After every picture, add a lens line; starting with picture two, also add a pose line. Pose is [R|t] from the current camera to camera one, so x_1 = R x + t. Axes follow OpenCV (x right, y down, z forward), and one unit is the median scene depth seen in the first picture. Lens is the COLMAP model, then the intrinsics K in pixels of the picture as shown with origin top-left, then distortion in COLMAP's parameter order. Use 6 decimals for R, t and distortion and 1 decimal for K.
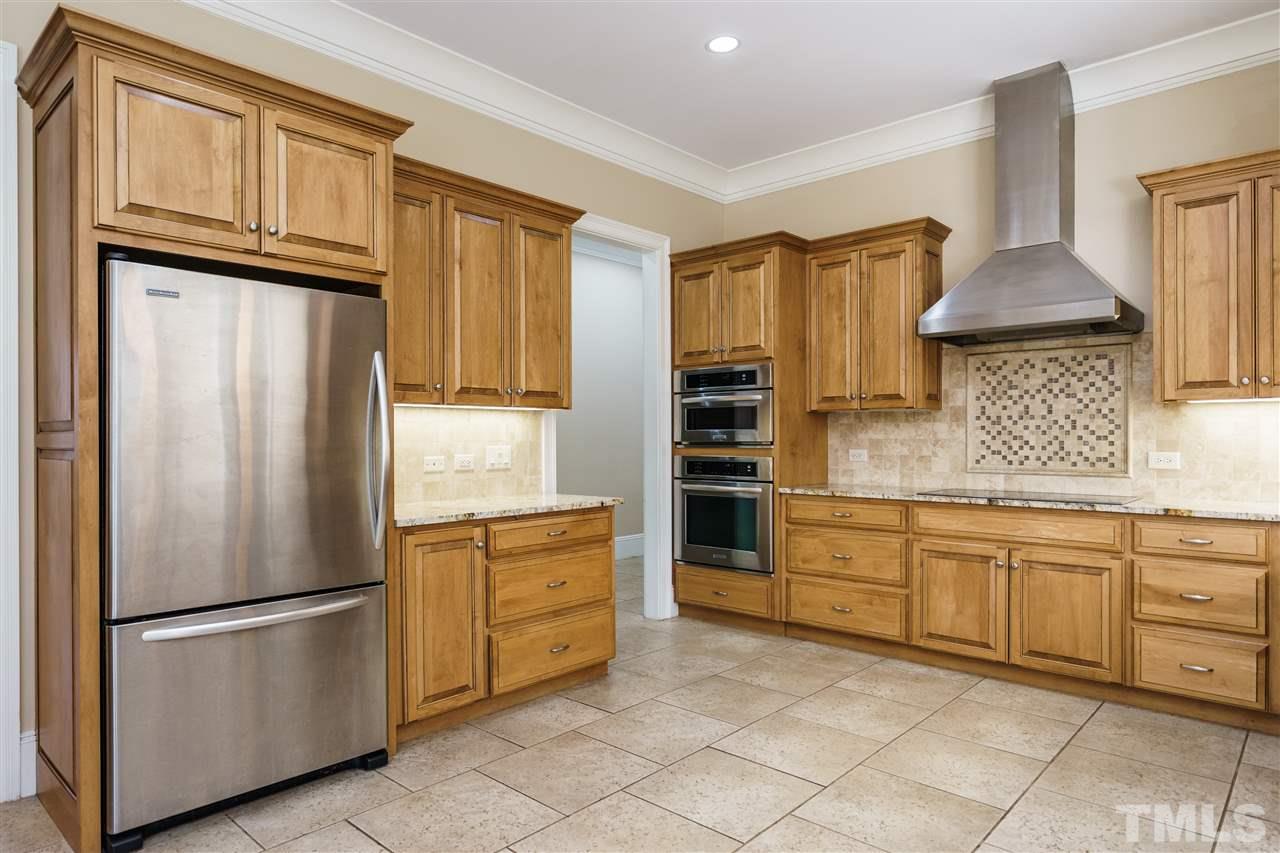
lens RADIAL K [[762.3, 0, 595.1], [0, 762.3, 437.7], [0, 0, 1]] dist [-0.002627, 0.001213]
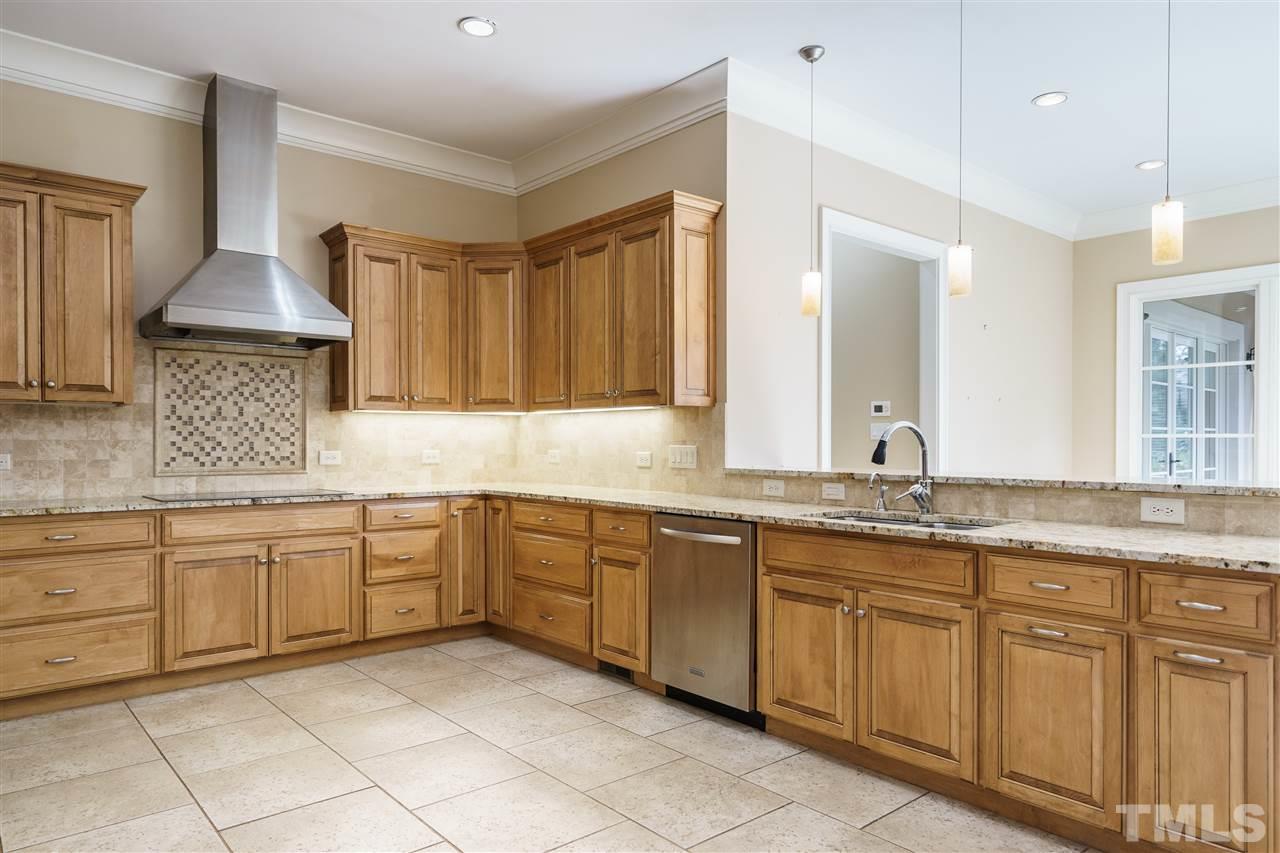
lens RADIAL K [[809.8, 0, 641.1], [0, 809.8, 447.6], [0, 0, 1]] dist [0.000214, 0.001436]
pose [[0.083445, -0.005204, 0.996499, -0.486216], [0.001673, 0.999986, 0.005082, 0.007593], [-0.996511, 0.001243, 0.083453, 0.382173]]
